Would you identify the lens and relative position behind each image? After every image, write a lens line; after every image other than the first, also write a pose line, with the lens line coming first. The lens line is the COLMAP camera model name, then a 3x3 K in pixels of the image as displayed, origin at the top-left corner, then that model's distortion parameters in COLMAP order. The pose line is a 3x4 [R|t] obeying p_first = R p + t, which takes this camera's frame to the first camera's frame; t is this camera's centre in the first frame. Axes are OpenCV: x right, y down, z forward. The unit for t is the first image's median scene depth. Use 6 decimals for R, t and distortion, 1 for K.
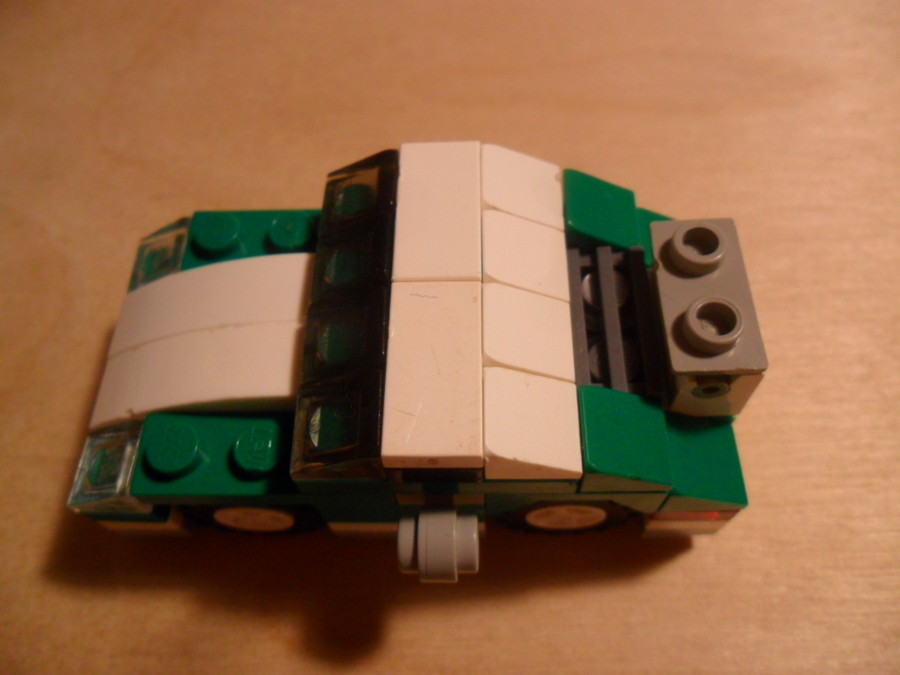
lens RADIAL K [[782.4, 0, 450.0], [0, 782.4, 337.5], [0, 0, 1]] dist [-0.013106, -0.007964]
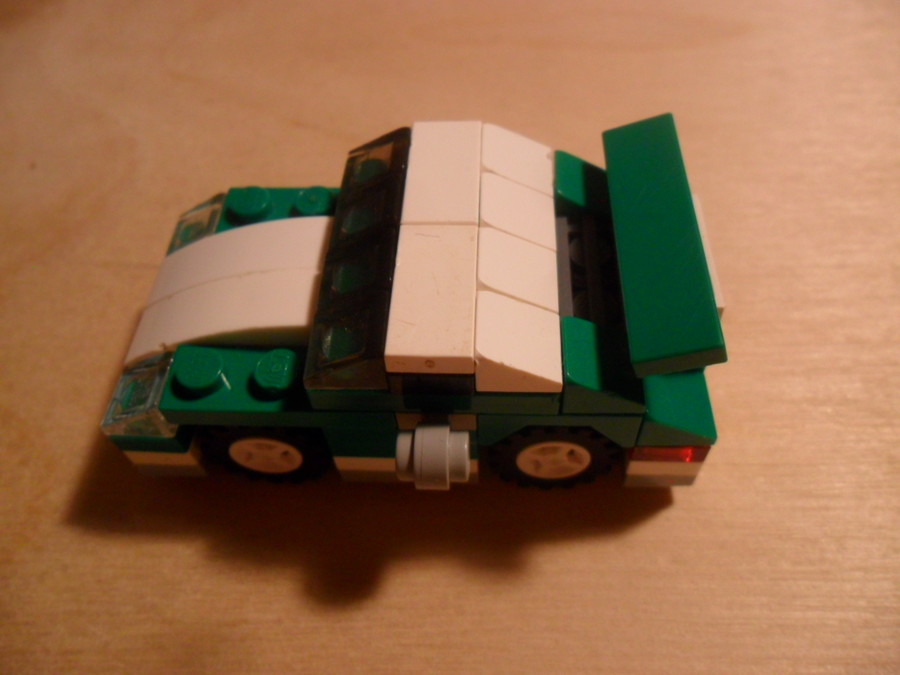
lens RADIAL K [[782.4, 0, 450.0], [0, 782.4, 337.5], [0, 0, 1]] dist [-0.013106, -0.007964]
pose [[0.999414, 0.028258, -0.019312, 0.023375], [-0.030482, 0.991462, -0.126779, 0.216793], [0.015564, 0.127294, 0.991743, -0.106140]]
